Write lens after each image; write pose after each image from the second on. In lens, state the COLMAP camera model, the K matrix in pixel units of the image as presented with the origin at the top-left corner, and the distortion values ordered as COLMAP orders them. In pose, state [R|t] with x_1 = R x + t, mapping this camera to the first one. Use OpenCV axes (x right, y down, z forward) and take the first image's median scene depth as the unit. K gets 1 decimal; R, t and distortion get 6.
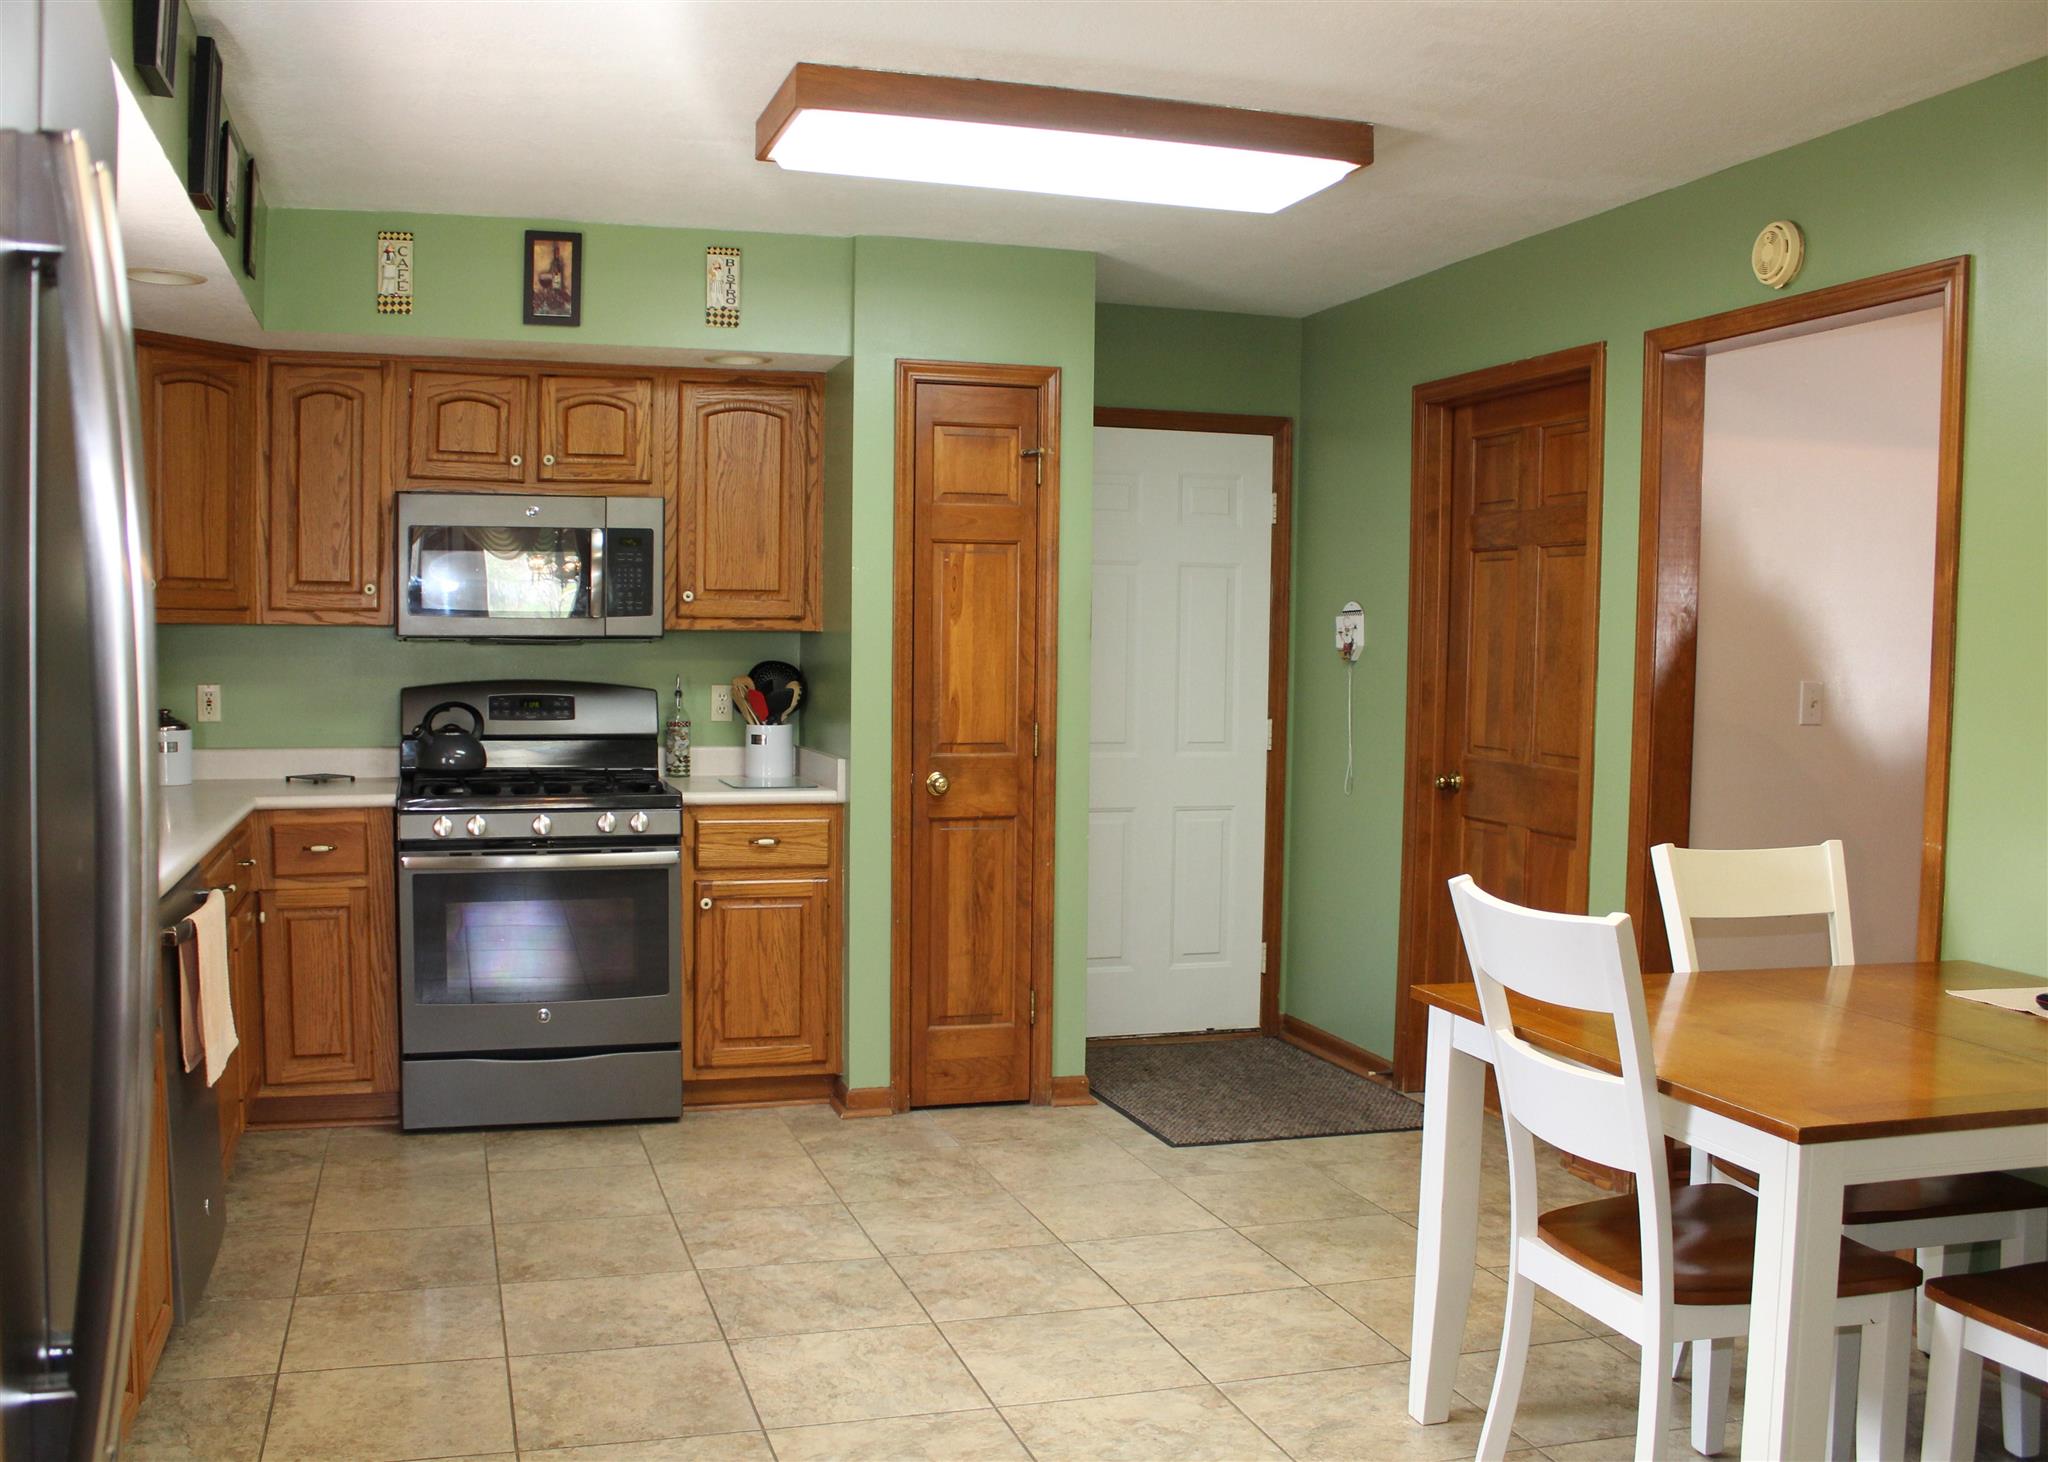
lens RADIAL K [[1867.1, 0, 1024.4], [0, 1867.1, 732.5], [0, 0, 1]] dist [-0.074039, 0.000000]
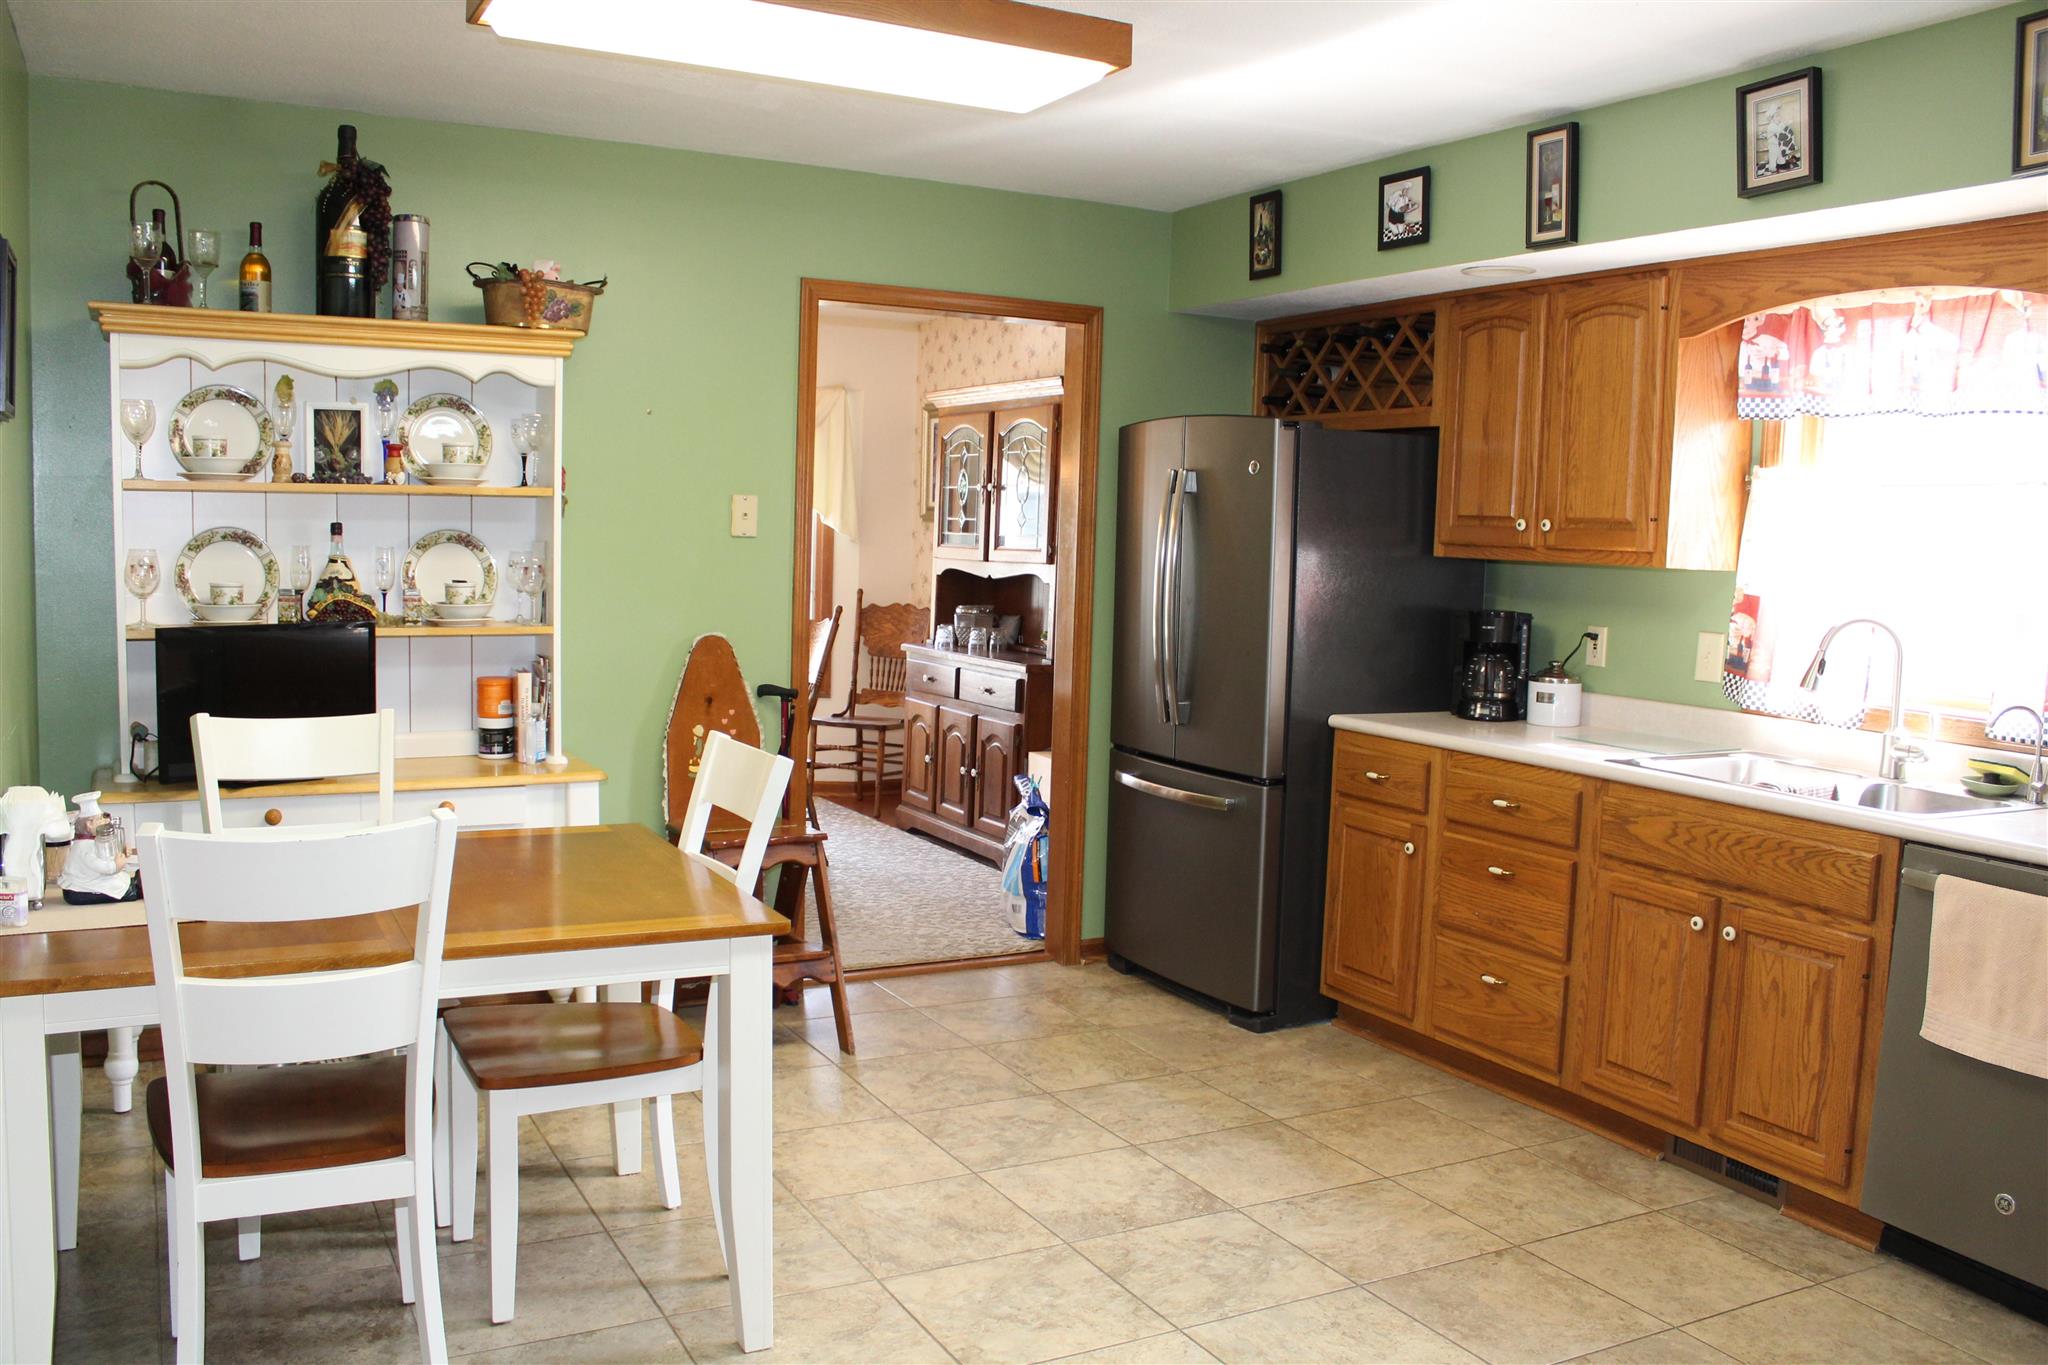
lens RADIAL K [[1749.2, 0, 1026.9], [0, 1749.2, 693.5], [0, 0, 1]] dist [-0.142799, 0.105209]
pose [[-0.984059, -0.029677, -0.175347, 0.186933], [-0.055114, 0.988327, 0.142030, -0.087885], [0.169085, 0.149430, -0.974208, 1.419836]]
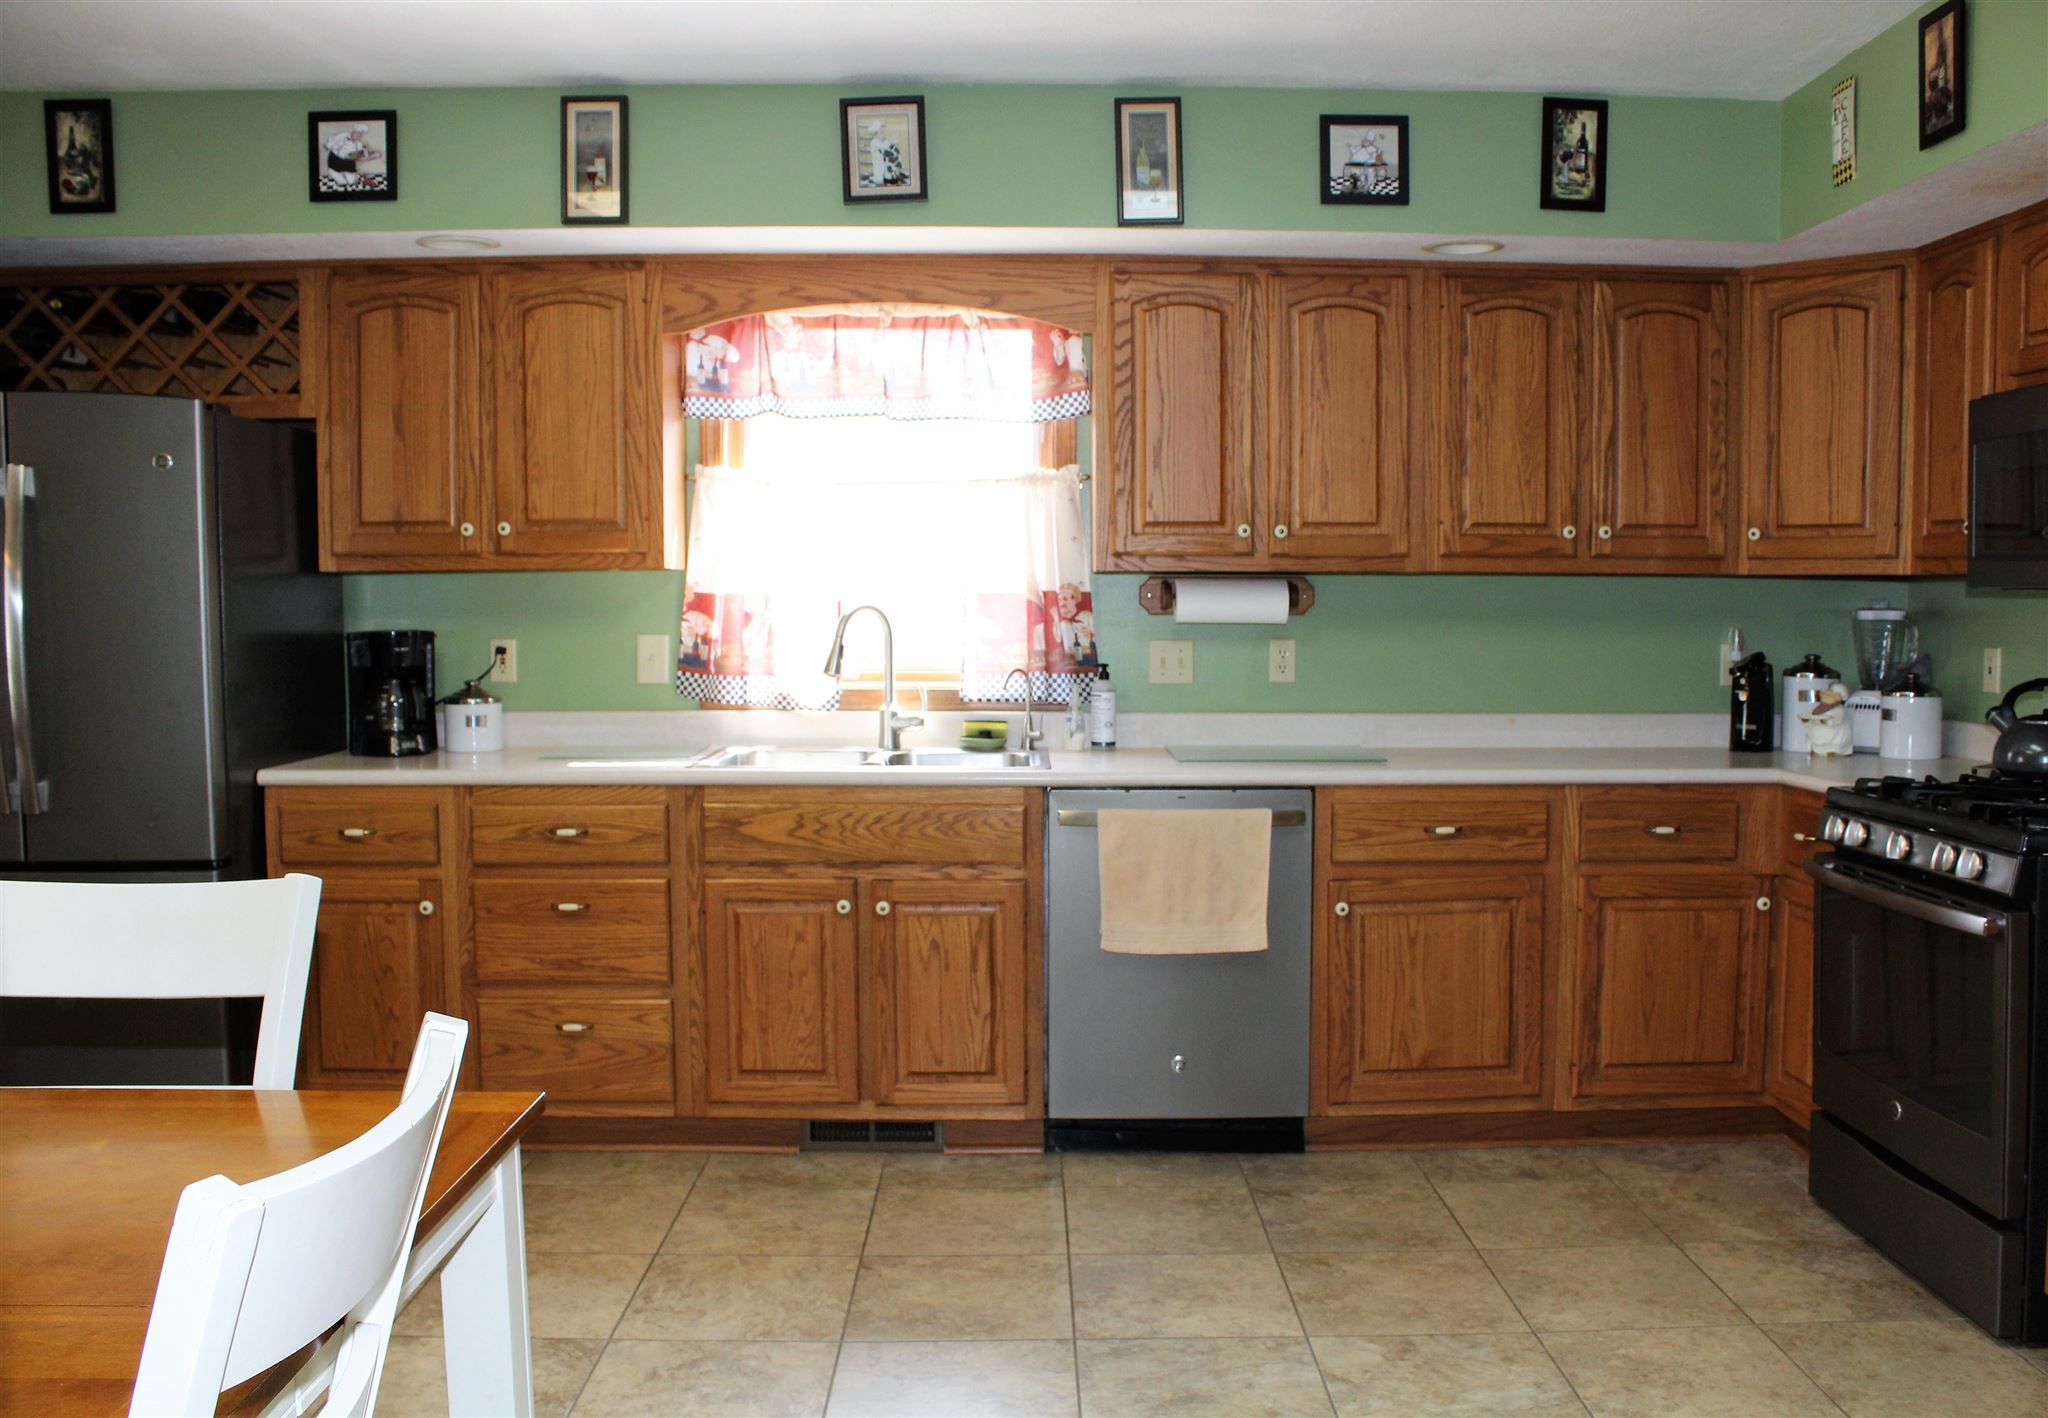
lens RADIAL K [[1829.9, 0, 1034.2], [0, 1829.9, 714.3], [0, 0, 1]] dist [-0.114546, 0.094751]
pose [[-0.295670, 0.052337, -0.953855, 0.573631], [-0.048163, 0.996412, 0.069601, -0.038561], [0.954075, 0.066519, -0.292088, 1.011405]]
